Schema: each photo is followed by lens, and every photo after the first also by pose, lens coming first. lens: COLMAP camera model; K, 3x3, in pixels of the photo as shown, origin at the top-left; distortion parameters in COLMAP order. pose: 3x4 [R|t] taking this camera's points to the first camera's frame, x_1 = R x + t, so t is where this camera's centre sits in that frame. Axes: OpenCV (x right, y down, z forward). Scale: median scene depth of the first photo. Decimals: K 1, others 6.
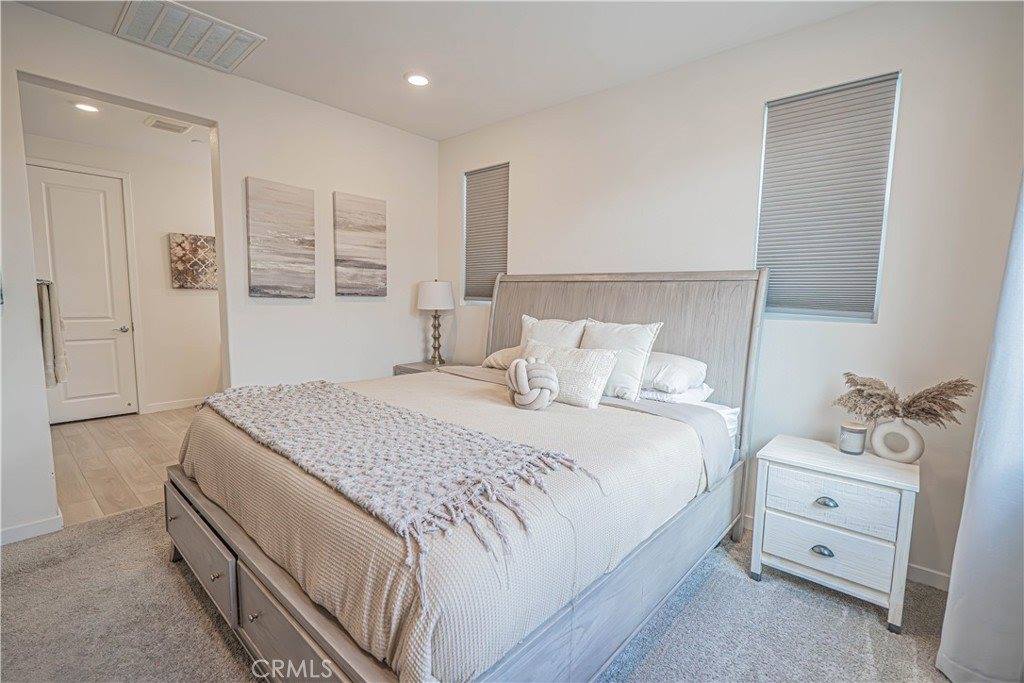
lens RADIAL K [[462.0, 0, 512.0], [0, 462.0, 341.9], [0, 0, 1]] dist [-0.006760, 0.004005]
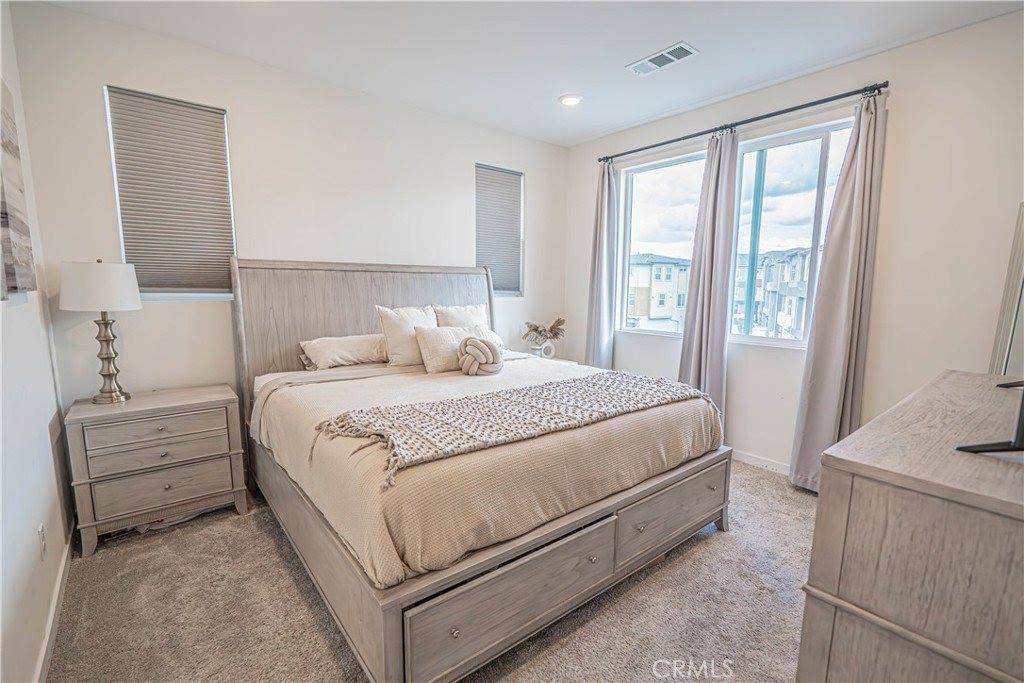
lens RADIAL K [[462.0, 0, 505.2], [0, 462.0, 348.0], [0, 0, 1]] dist [-0.006760, 0.004005]
pose [[0.163655, -0.149776, 0.975082, -0.929095], [0.094860, 0.986217, 0.135566, -0.076336], [-0.981946, 0.070310, 0.175607, 0.555368]]
